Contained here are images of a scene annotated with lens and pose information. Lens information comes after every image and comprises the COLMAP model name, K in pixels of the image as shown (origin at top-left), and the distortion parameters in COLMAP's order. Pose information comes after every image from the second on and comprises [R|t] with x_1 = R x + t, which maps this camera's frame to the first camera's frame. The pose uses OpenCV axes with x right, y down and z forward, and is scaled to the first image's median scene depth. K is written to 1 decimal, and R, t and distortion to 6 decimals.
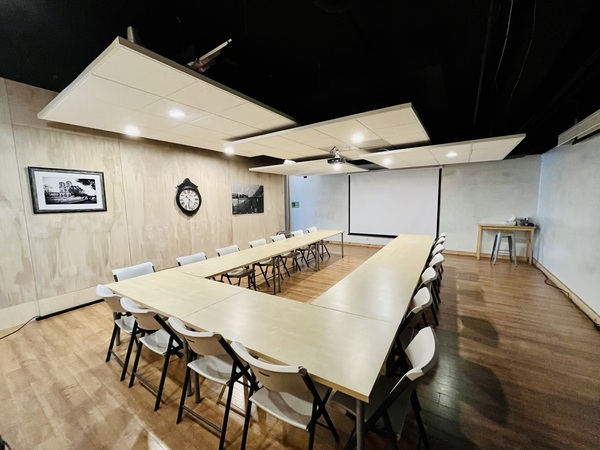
lens RADIAL K [[242.5, 0, 299.4], [0, 242.5, 224.9], [0, 0, 1]] dist [-0.001227, -0.000465]
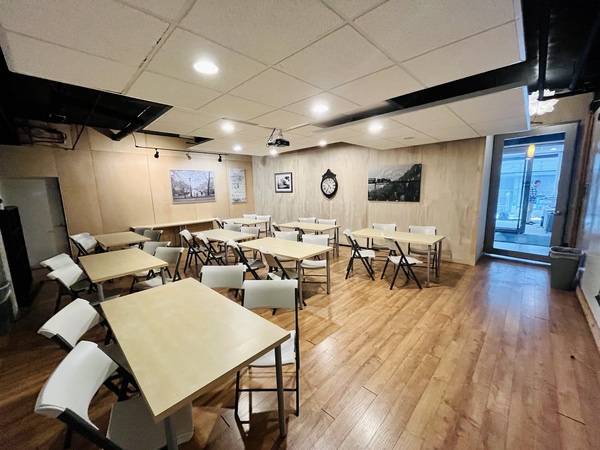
lens RADIAL K [[242.5, 0, 297.4], [0, 242.5, 229.0], [0, 0, 1]] dist [-0.001227, -0.000465]
pose [[-0.179970, 0.189454, -0.965256, 1.116409], [-0.065651, 0.976776, 0.203955, -0.169269], [0.981479, 0.100076, -0.163352, 1.382802]]
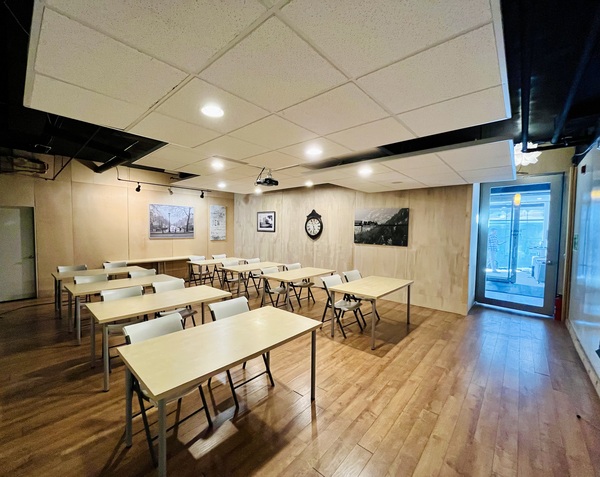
lens RADIAL K [[257.1, 0, 278.9], [0, 257.1, 242.7], [0, 0, 1]] dist [-0.001259, -0.000017]
pose [[-0.170736, 0.076619, -0.982333, 1.143490], [-0.103552, 0.990056, 0.095219, -0.166440], [0.979860, 0.117980, -0.161104, 1.356213]]
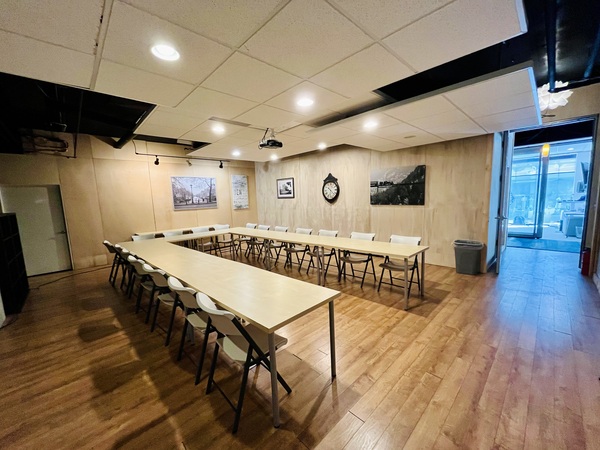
lens RADIAL K [[242.5, 0, 297.4], [0, 242.5, 228.4], [0, 0, 1]] dist [-0.001227, -0.000465]
pose [[-0.218178, 0.156370, -0.963300, 1.059894], [-0.052011, 0.983814, 0.171480, -0.150291], [0.974522, 0.087515, -0.206513, 1.435147]]
